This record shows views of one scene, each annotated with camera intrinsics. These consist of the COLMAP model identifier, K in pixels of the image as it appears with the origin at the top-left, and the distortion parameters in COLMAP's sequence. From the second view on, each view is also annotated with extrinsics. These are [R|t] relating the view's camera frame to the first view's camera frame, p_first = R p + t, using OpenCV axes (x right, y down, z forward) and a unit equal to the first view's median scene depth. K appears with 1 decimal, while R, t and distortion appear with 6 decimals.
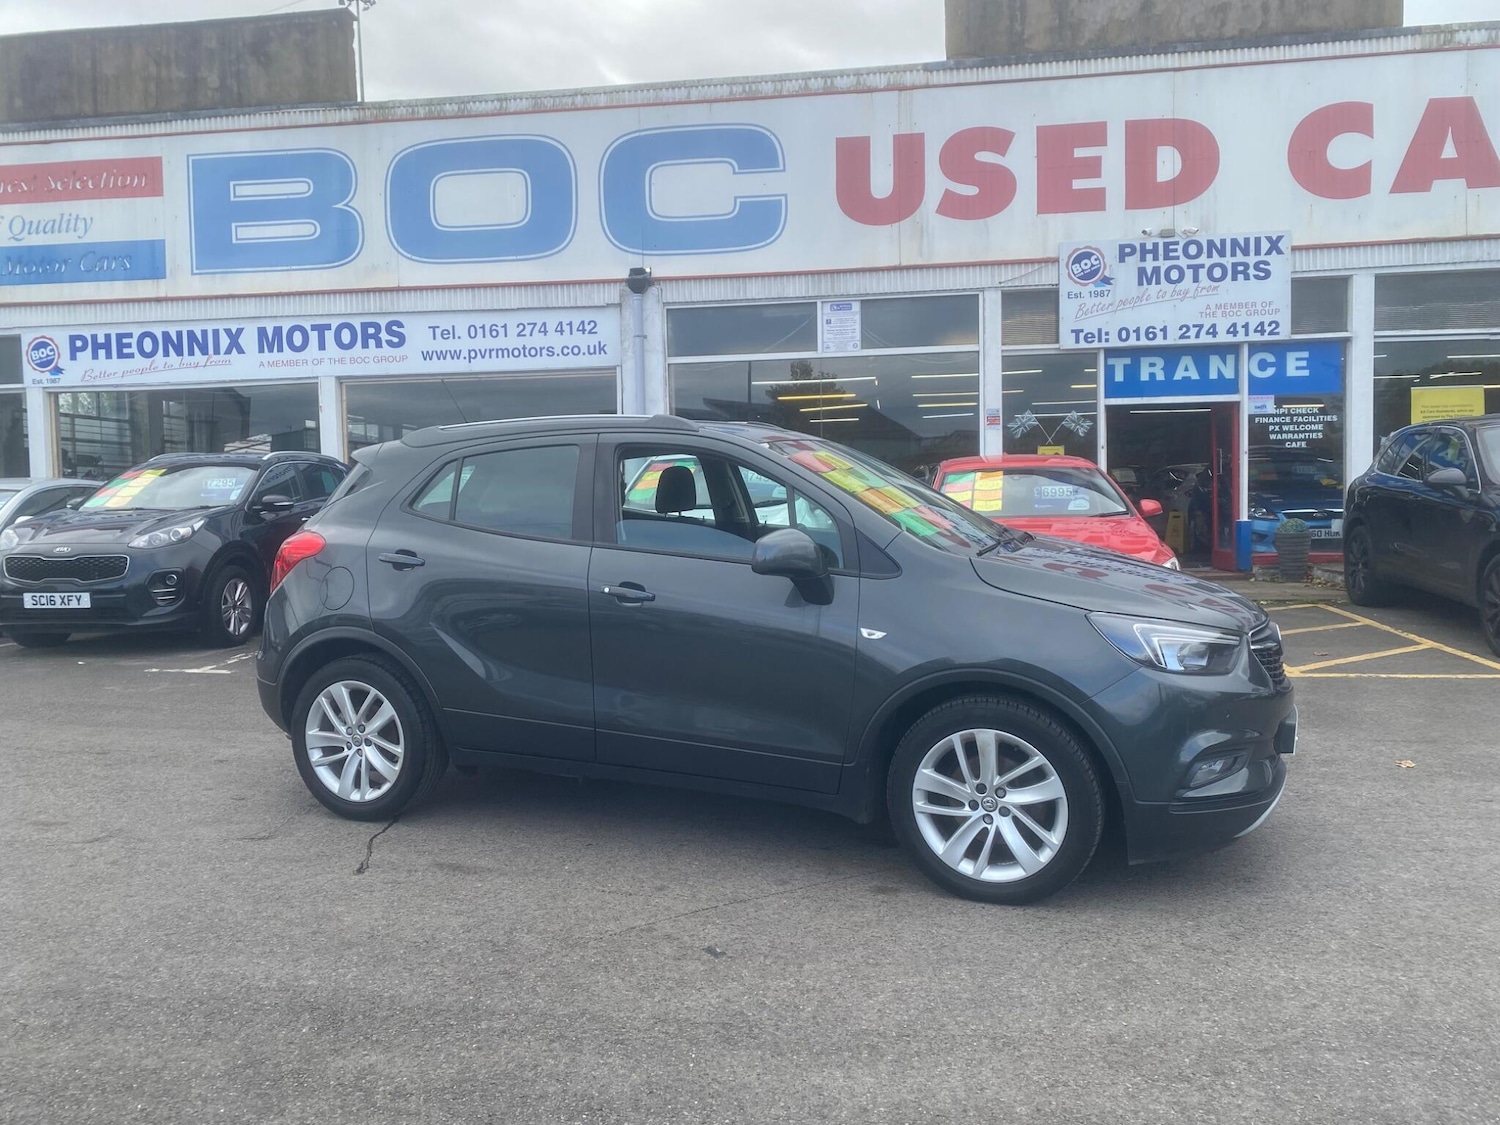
lens RADIAL K [[1135.6, 0, 715.6], [0, 1135.6, 571.9], [0, 0, 1]] dist [0.012031, -0.005270]
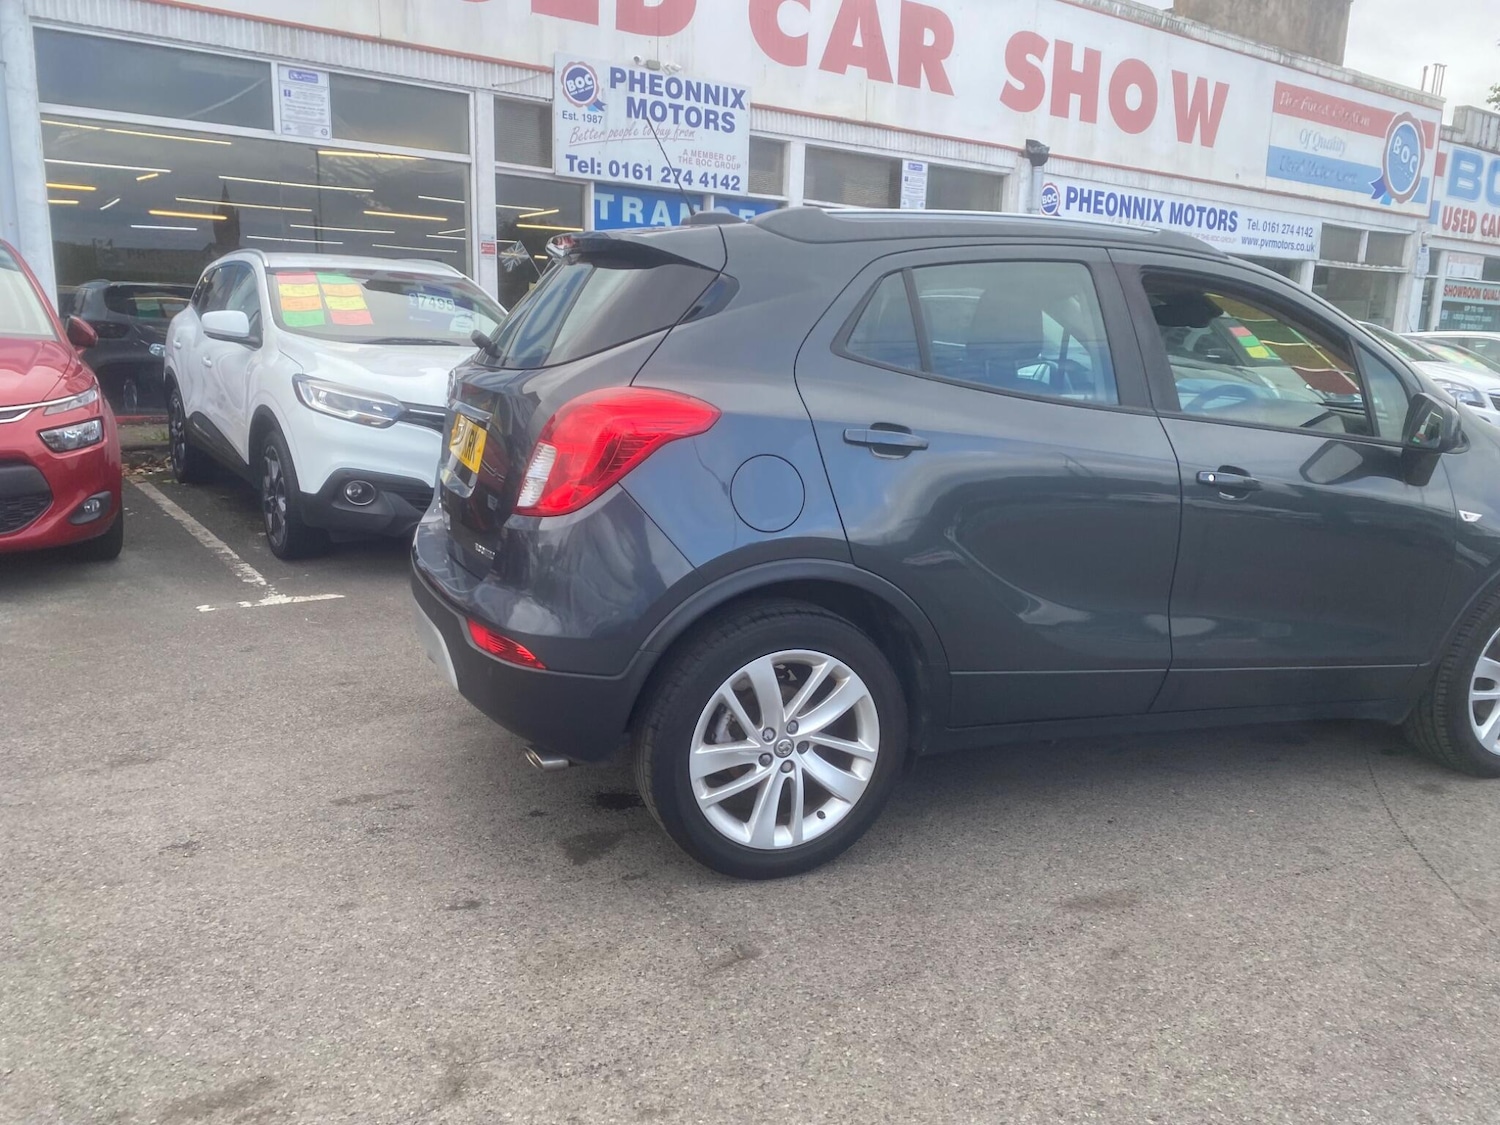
lens RADIAL K [[1154.1, 0, 740.0], [0, 1154.1, 577.0], [0, 0, 1]] dist [0.002722, 0.008273]
pose [[0.716886, -0.100593, 0.689896, -0.262458], [0.003549, 0.990050, 0.140670, -0.007997], [-0.697182, -0.098396, 0.710110, 0.217205]]
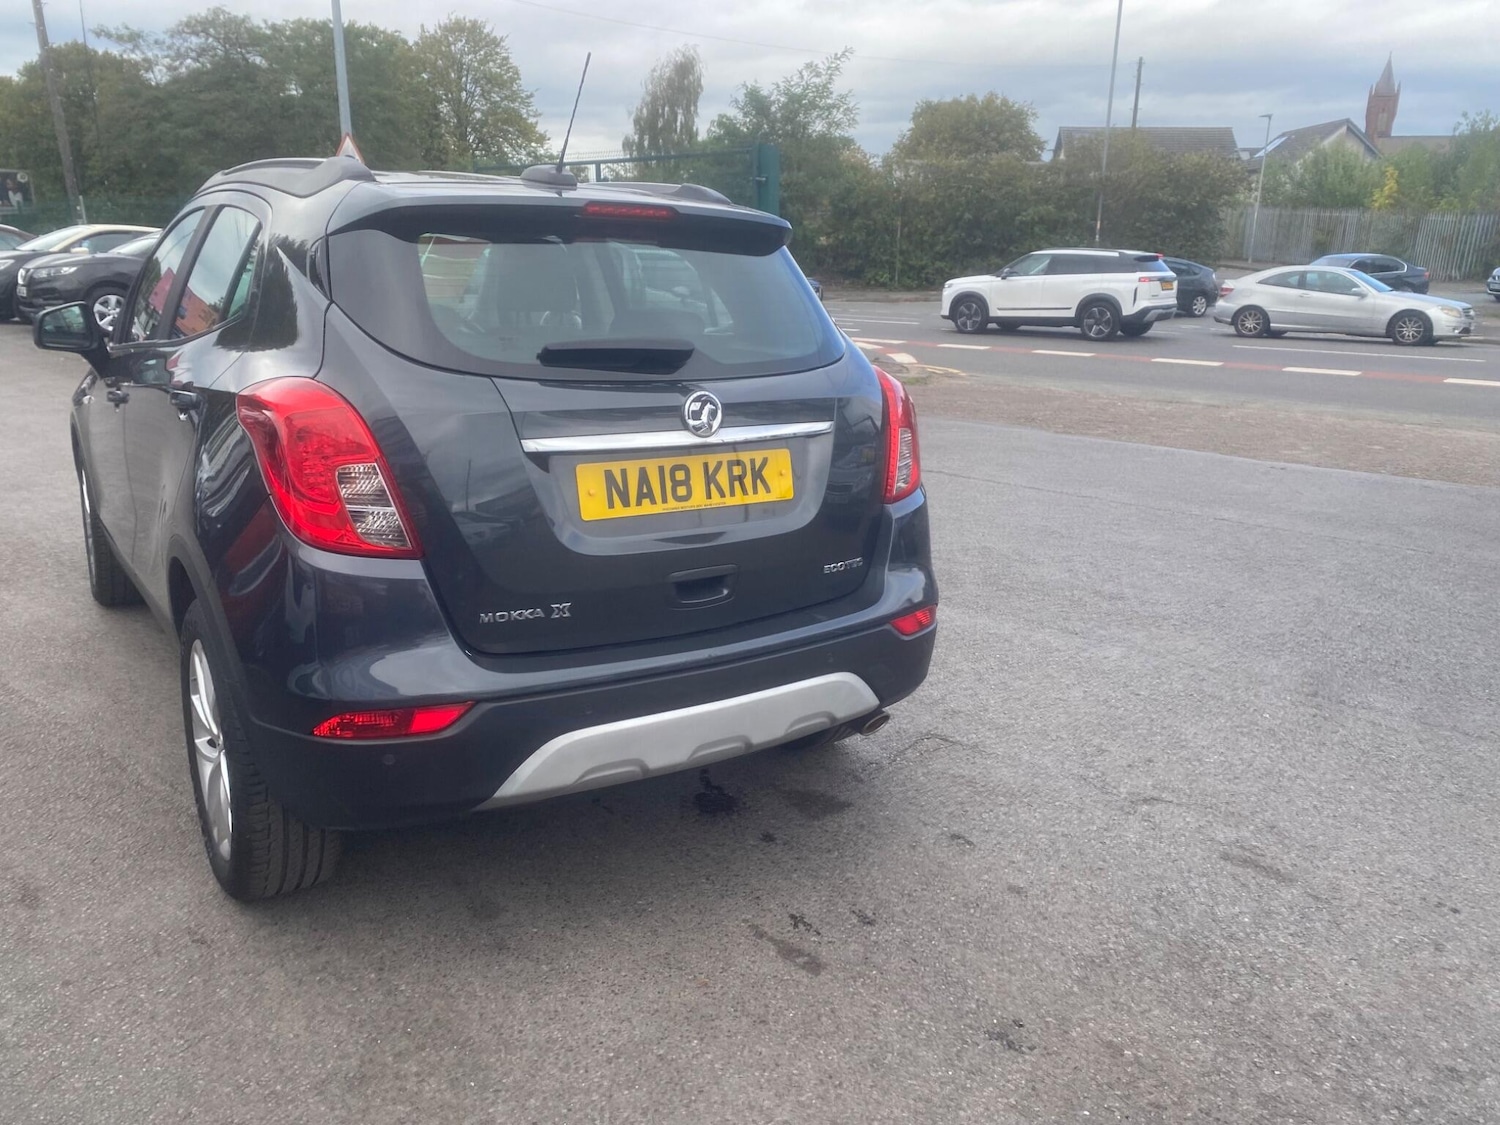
lens RADIAL K [[1116.0, 0, 744.7], [0, 1116.0, 569.0], [0, 0, 1]] dist [0.011828, -0.002924]
pose [[-0.832099, -0.151418, 0.533558, -0.237918], [0.040776, 0.942706, 0.331122, -0.049225], [-0.553127, 0.297283, -0.778251, 0.571792]]
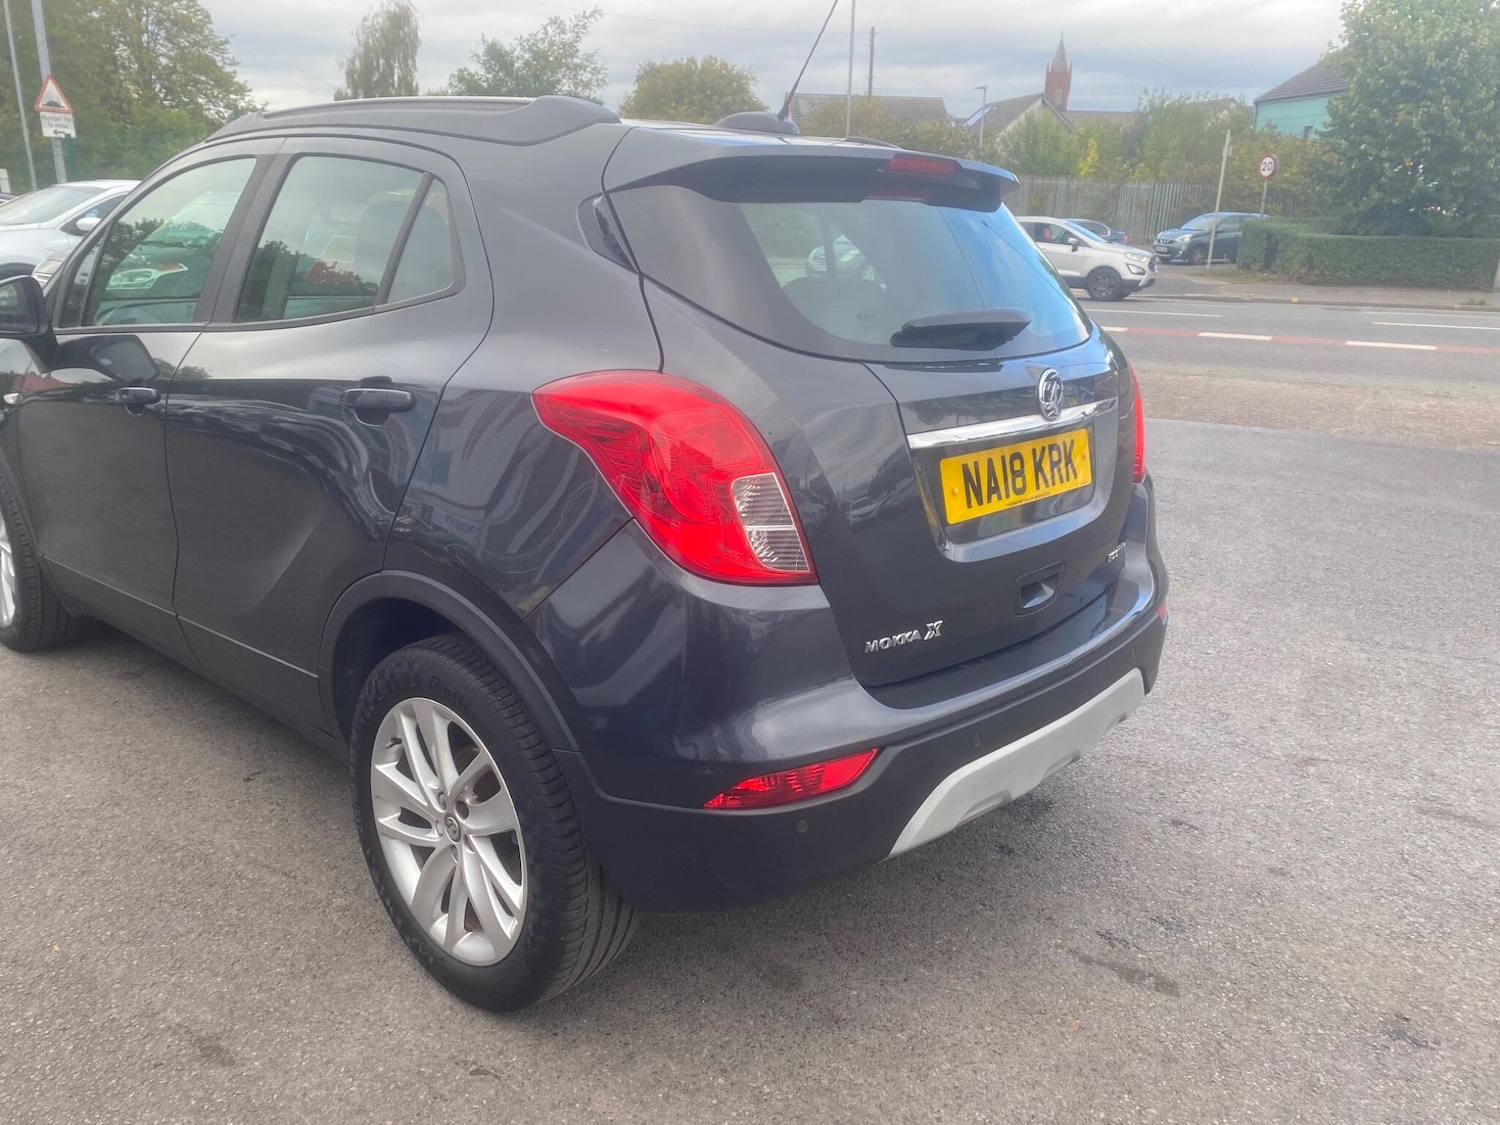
lens RADIAL K [[1115.6, 0, 750.0], [0, 1115.6, 562.5], [0, 0, 1]] dist [0.010021, -0.002529]
pose [[-0.939903, -0.103075, 0.325511, -0.149122], [0.023083, 0.931981, 0.361771, -0.049978], [-0.340659, 0.347543, -0.873593, 0.590070]]
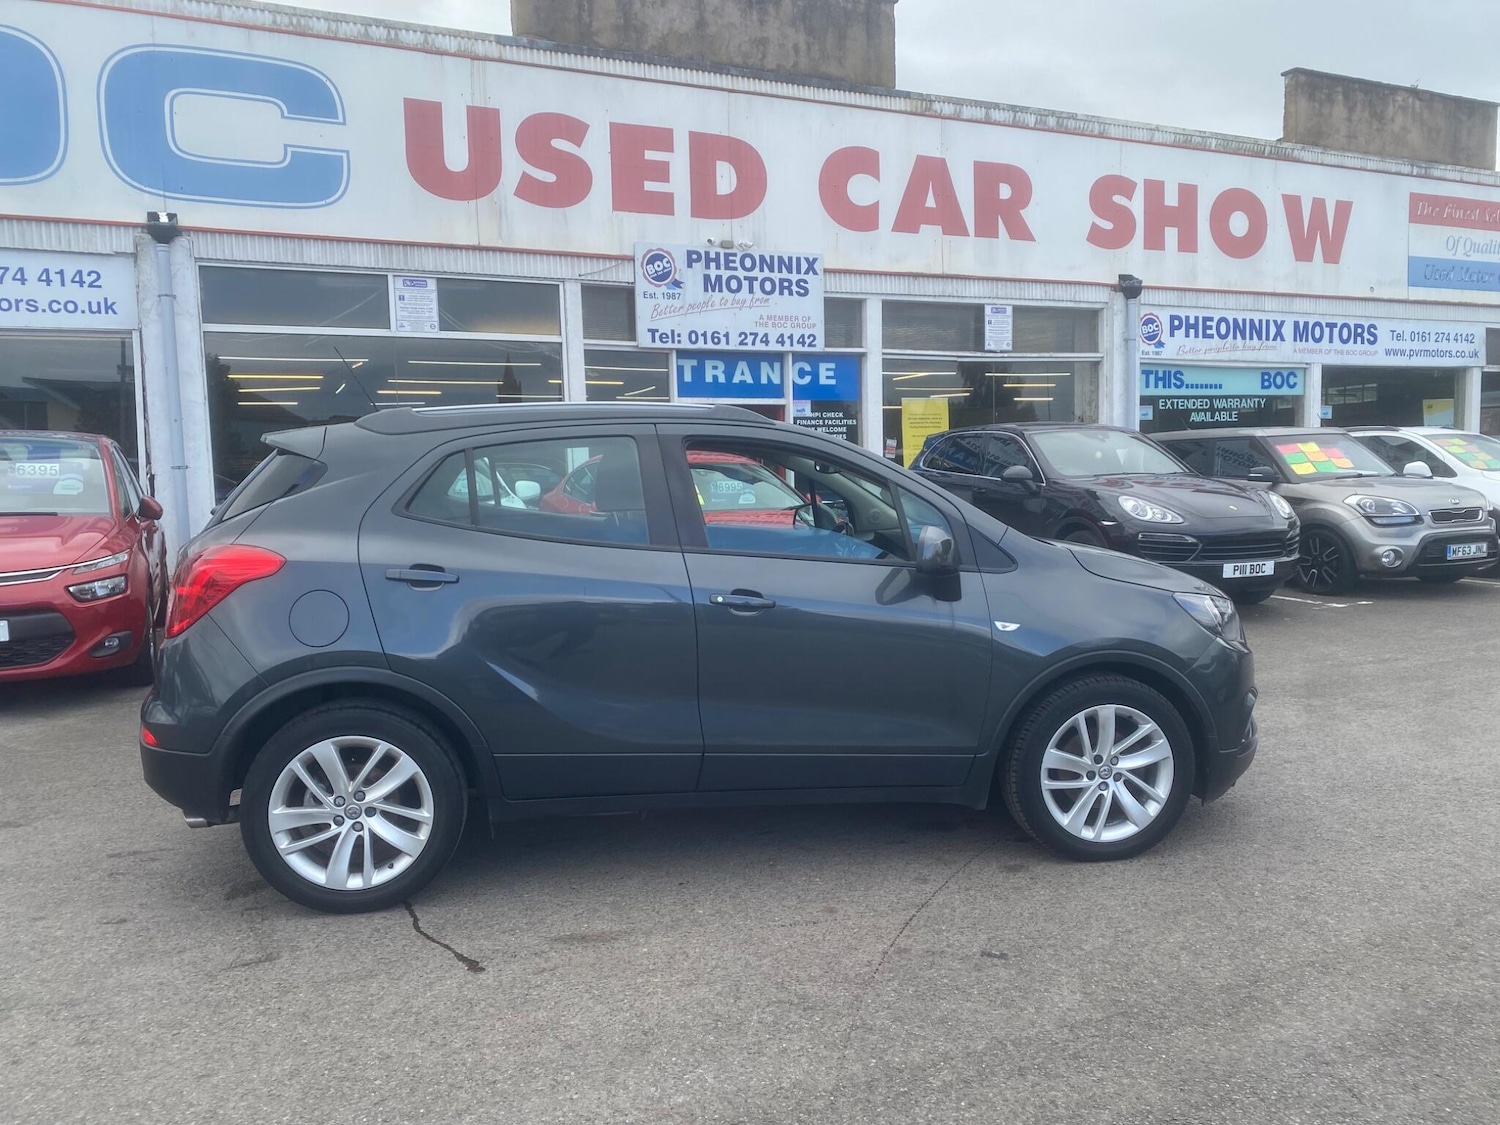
lens RADIAL K [[1146.4, 0, 757.6], [0, 1146.4, 589.7], [0, 0, 1]] dist [0.039727, -0.051185]
pose [[0.840934, -0.050048, 0.538818, -0.179170], [0.038902, 0.998729, 0.032052, -0.006037], [-0.539737, -0.005993, 0.841812, 0.069129]]
